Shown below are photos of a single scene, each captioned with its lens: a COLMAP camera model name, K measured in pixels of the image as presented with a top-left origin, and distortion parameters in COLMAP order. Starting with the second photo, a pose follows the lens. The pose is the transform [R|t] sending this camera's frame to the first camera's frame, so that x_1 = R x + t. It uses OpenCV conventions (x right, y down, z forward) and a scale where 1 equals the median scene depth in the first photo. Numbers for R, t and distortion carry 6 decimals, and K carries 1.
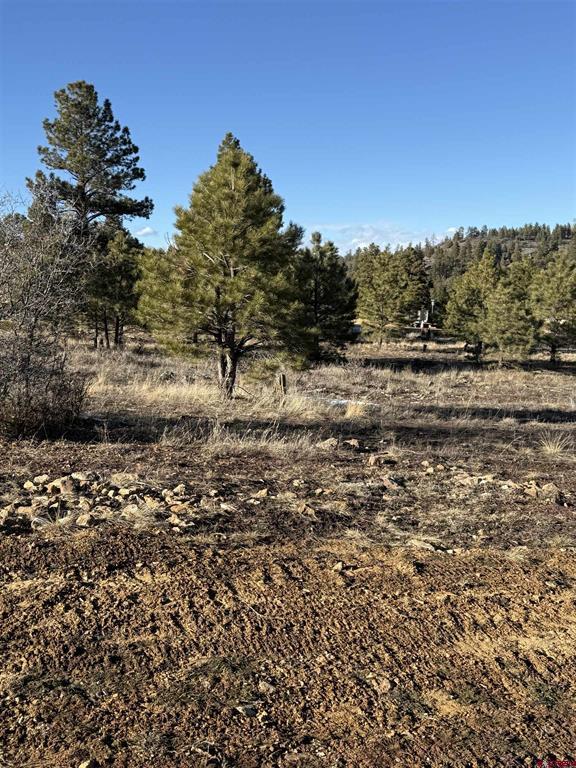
lens RADIAL K [[896.2, 0, 288.3], [0, 896.2, 392.2], [0, 0, 1]] dist [0.085384, 0.000000]
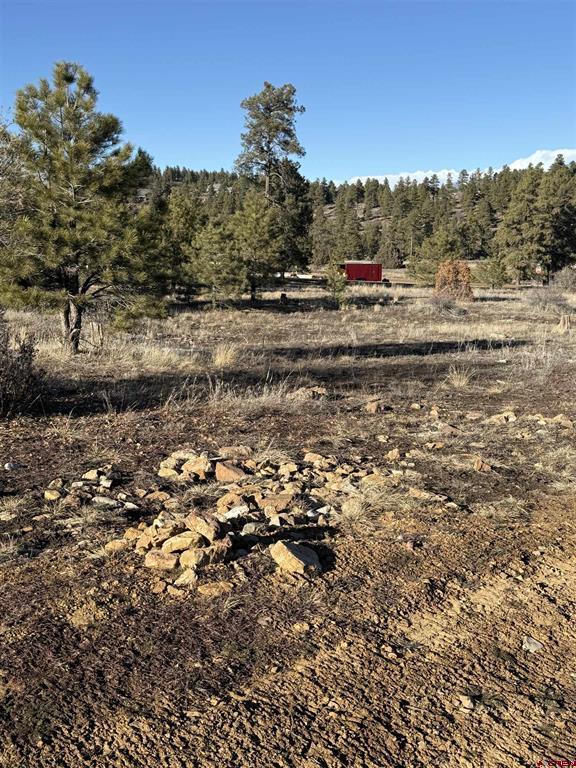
lens RADIAL K [[896.2, 0, 278.1], [0, 896.2, 396.5], [0, 0, 1]] dist [0.085384, 0.000000]
pose [[0.919335, -0.076037, 0.386058, -0.096538], [0.049422, 0.995695, 0.078419, -0.003996], [-0.390359, -0.053014, 0.919135, 0.044344]]
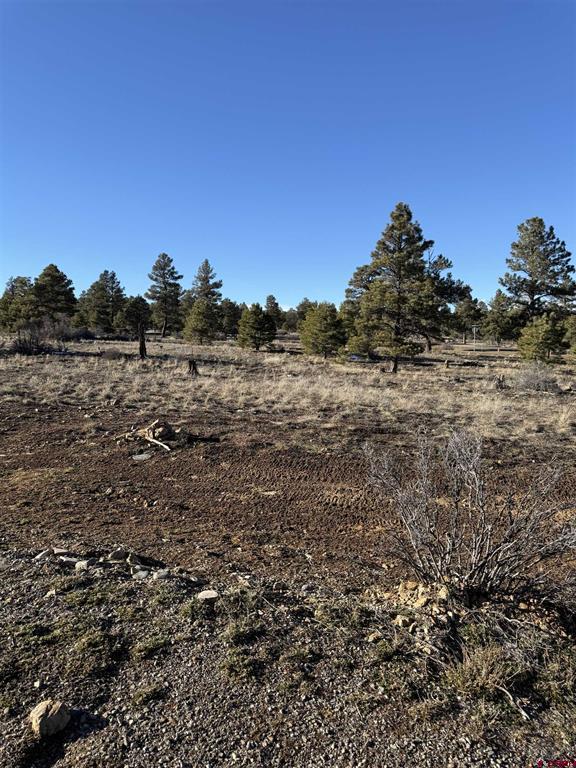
lens RADIAL K [[535.2, 0, 284.5], [0, 535.2, 378.0], [0, 0, 1]] dist [0.052512, -0.053709]
pose [[0.868191, 0.013438, -0.496049, -0.194769], [-0.033105, 0.998975, -0.030877, -0.006672], [0.495125, 0.043229, 0.867745, -0.101009]]
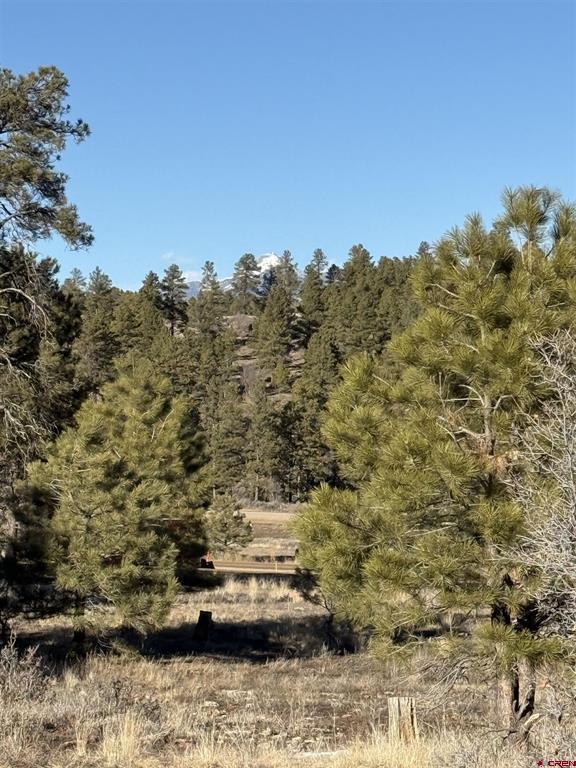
lens RADIAL K [[2632.5, 0, 288.6], [0, 2632.5, 379.2], [0, 0, 1]] dist [0.231679, 0.000000]
pose [[0.810916, 0.007682, 0.585112, -0.366018], [0.065540, 0.992430, -0.103862, -0.020722], [-0.581481, 0.122572, 0.804274, 0.021705]]
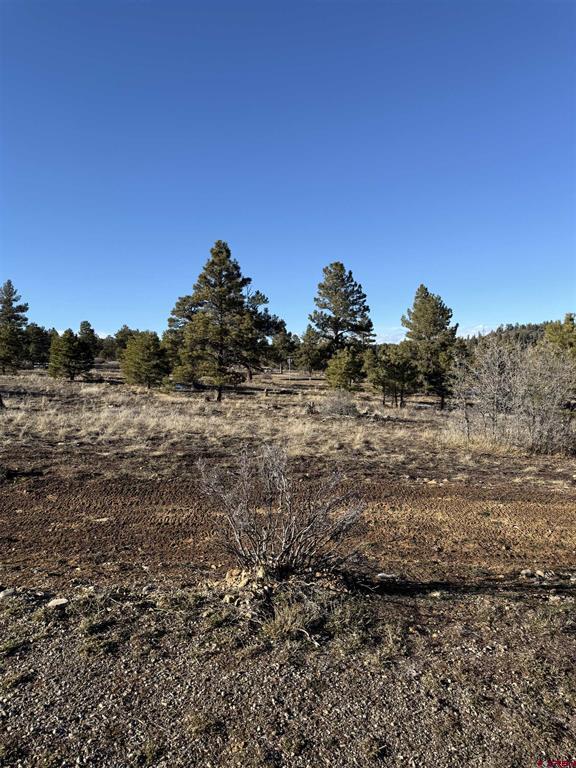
lens RADIAL K [[535.2, 0, 287.8], [0, 535.2, 381.0], [0, 0, 1]] dist [0.052512, -0.053709]
pose [[0.982823, -0.015743, -0.183879, -0.189260], [-0.000059, 0.996328, -0.085614, -0.005437], [0.184551, 0.084154, 0.979213, -0.120320]]
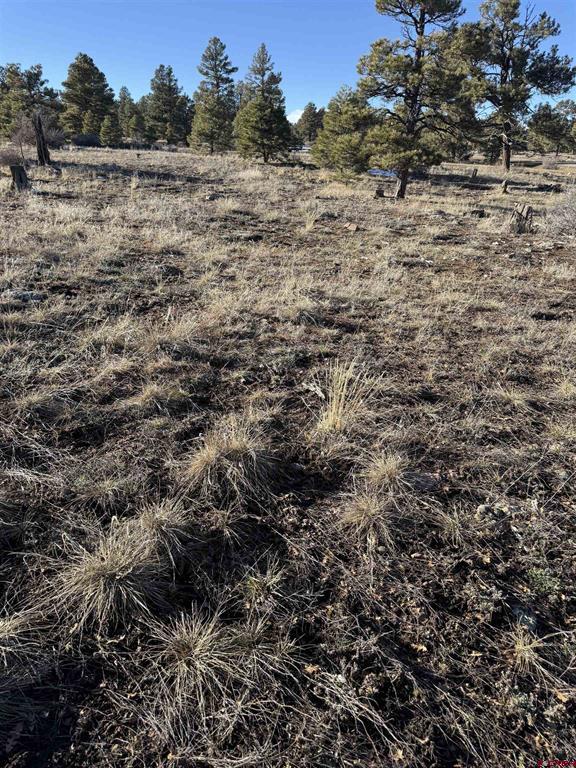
lens RADIAL K [[535.2, 0, 290.5], [0, 535.2, 384.0], [0, 0, 1]] dist [0.052512, -0.053709]
pose [[0.770908, 0.237578, -0.590979, -0.174449], [-0.065035, 0.952343, 0.298014, -0.023229], [0.633617, -0.191307, 0.749621, 0.200175]]
